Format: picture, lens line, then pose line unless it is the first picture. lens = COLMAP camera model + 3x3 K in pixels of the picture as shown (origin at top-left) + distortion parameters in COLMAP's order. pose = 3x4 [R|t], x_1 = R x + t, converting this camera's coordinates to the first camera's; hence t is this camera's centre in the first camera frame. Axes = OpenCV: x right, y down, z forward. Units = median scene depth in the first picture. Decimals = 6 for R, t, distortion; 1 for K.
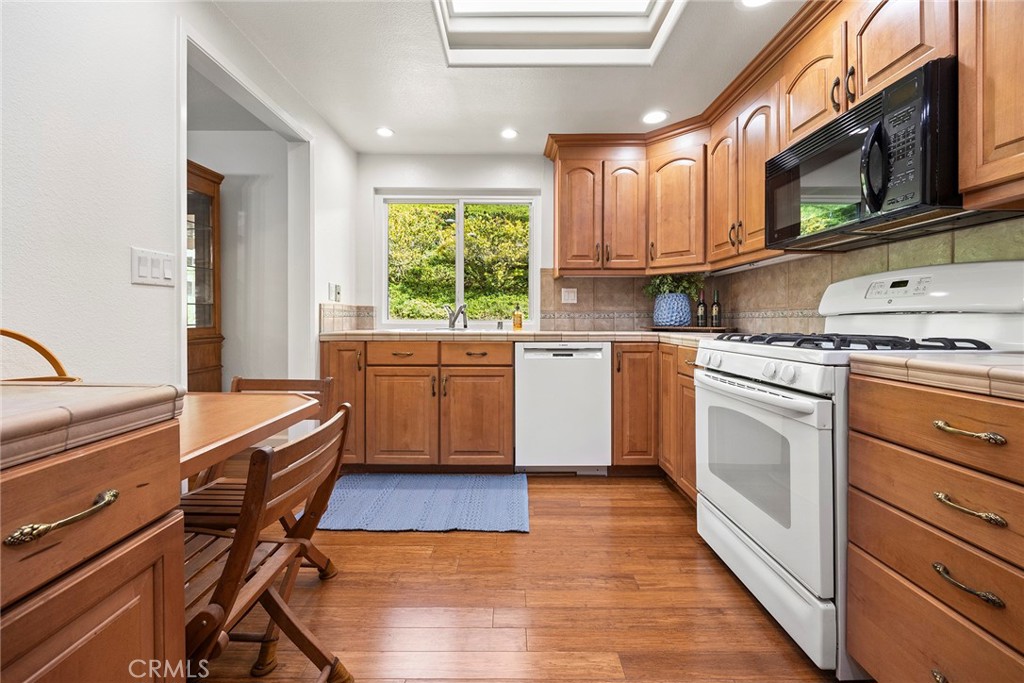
lens RADIAL K [[416.2, 0, 510.6], [0, 416.2, 321.7], [0, 0, 1]] dist [-0.001677, -0.000164]
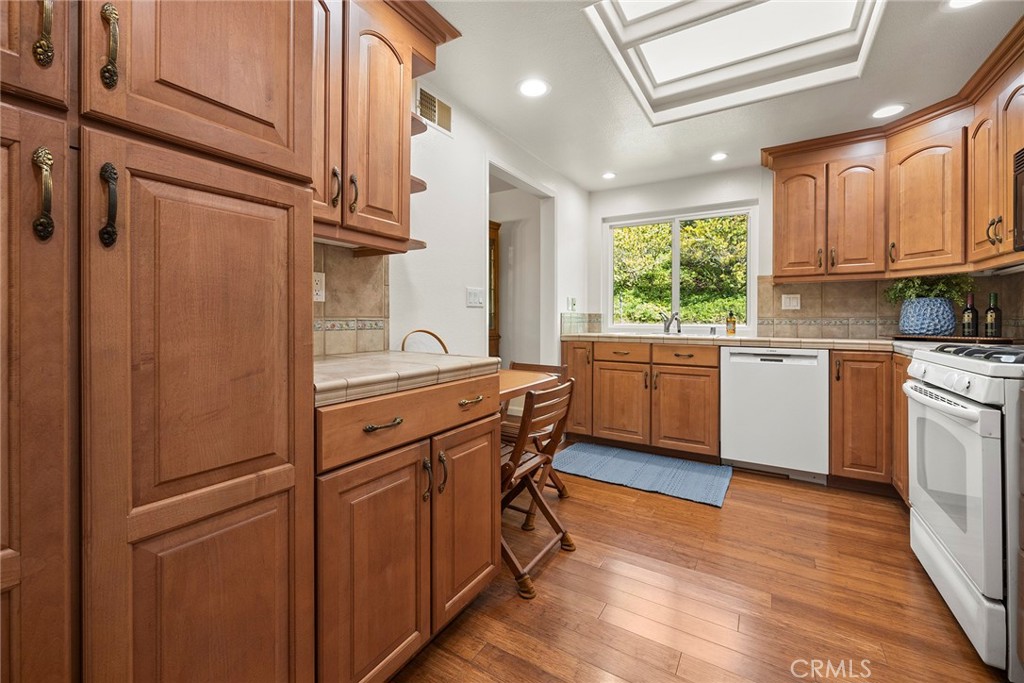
lens RADIAL K [[416.2, 0, 510.6], [0, 416.2, 321.7], [0, 0, 1]] dist [-0.001677, -0.000164]
pose [[0.847429, 0.003361, -0.530897, 0.124969], [-0.005636, 0.999981, -0.002664, -0.010924], [0.530878, 0.005250, 0.847432, -0.242553]]
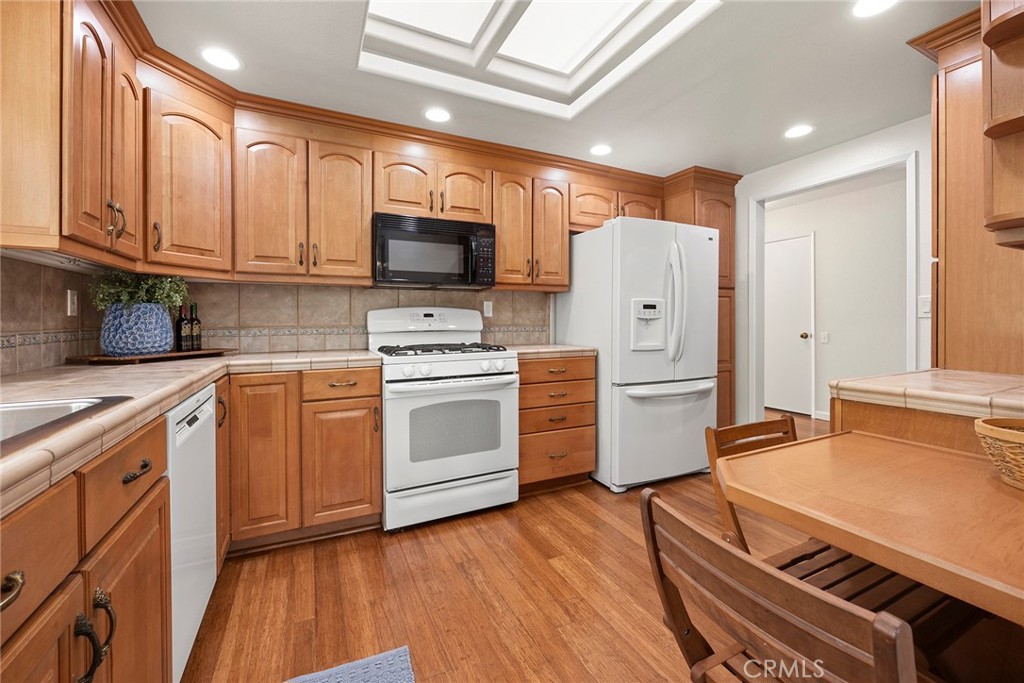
lens RADIAL K [[416.2, 0, 510.6], [0, 416.2, 321.7], [0, 0, 1]] dist [-0.001677, -0.000164]
pose [[-0.439148, -0.001488, 0.898414, -0.516527], [0.009614, 0.999934, 0.006355, -0.041961], [-0.898364, 0.011429, -0.439104, 0.876577]]
